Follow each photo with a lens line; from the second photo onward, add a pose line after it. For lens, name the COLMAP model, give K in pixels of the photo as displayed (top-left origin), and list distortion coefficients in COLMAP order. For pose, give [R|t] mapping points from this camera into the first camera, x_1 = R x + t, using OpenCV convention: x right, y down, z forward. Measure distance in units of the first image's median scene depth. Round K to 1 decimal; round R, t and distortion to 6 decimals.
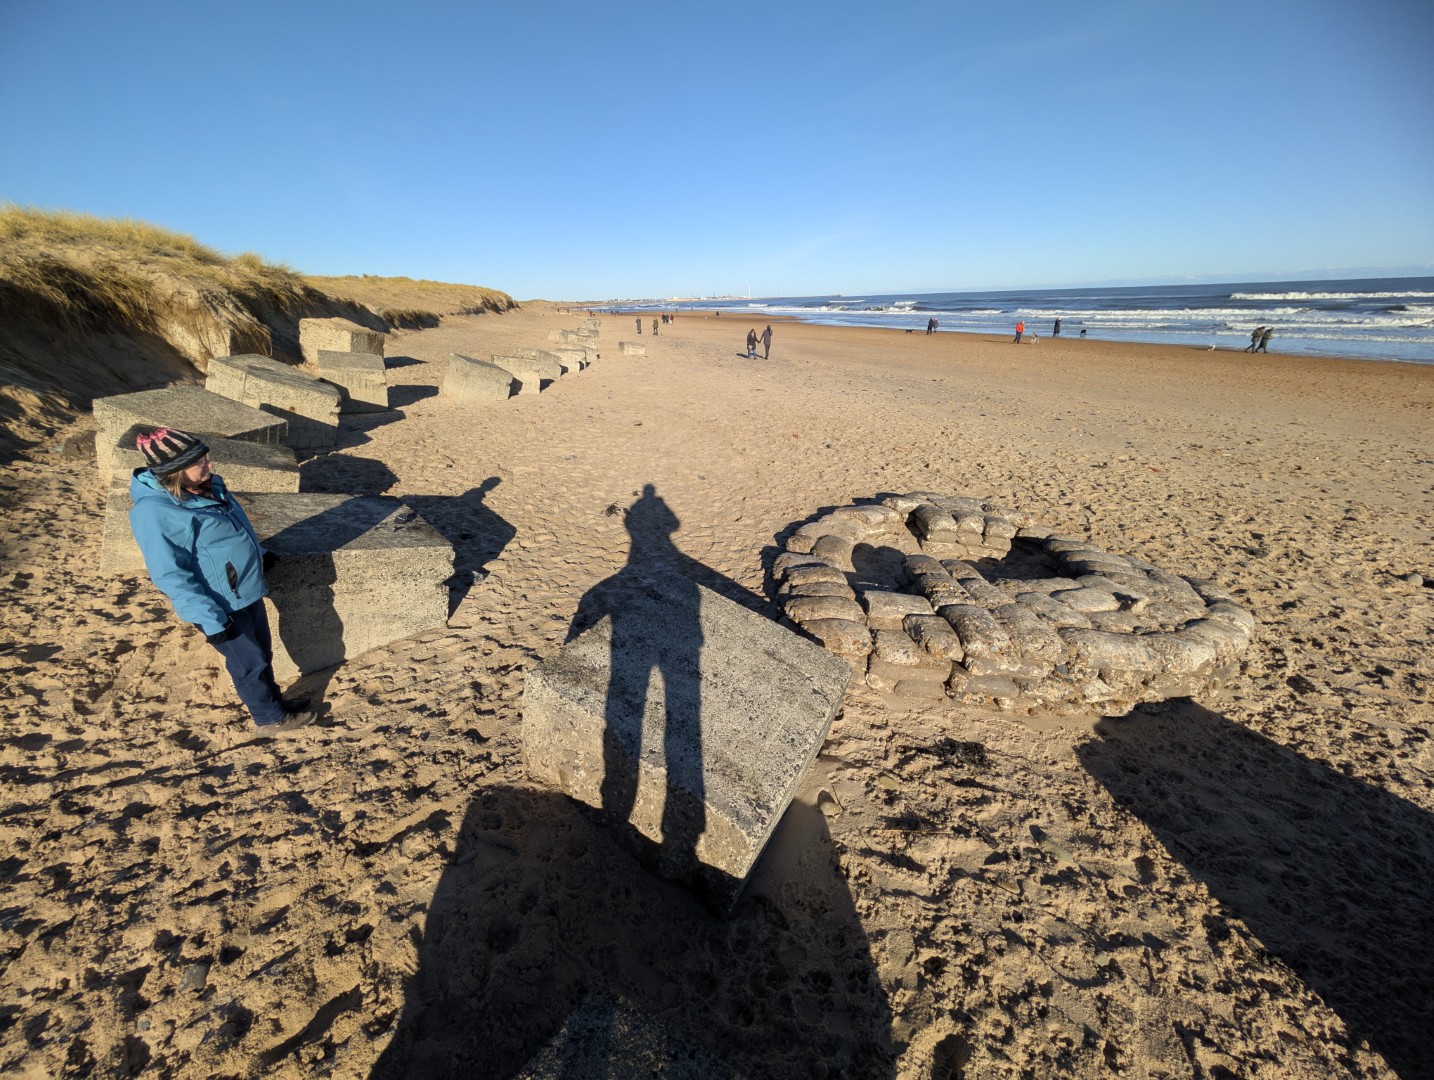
lens RADIAL K [[537.4, 0, 712.7], [0, 537.4, 539.9], [0, 0, 1]] dist [-0.000433, 0.000677]
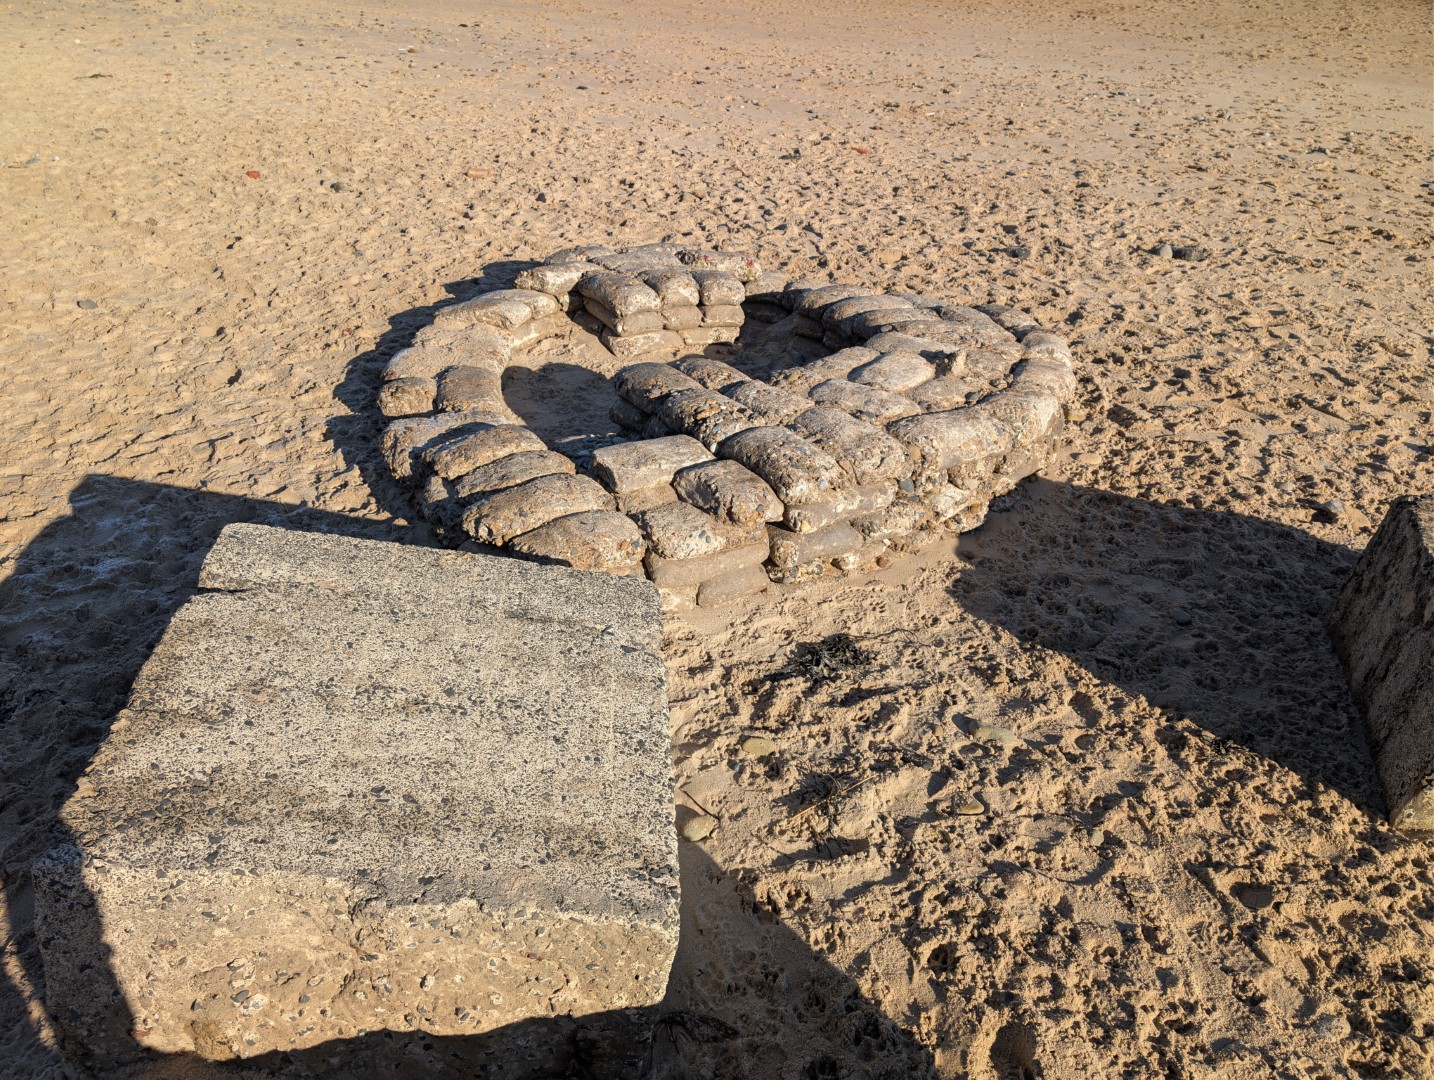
lens RADIAL K [[1021.5, 0, 713.8], [0, 1021.5, 535.4], [0, 0, 1]] dist [0.022232, -0.019173]
pose [[0.820723, -0.308527, 0.480857, -0.164129], [0.223988, 0.948032, 0.225974, -0.035565], [-0.525588, -0.077756, 0.847179, 0.066252]]
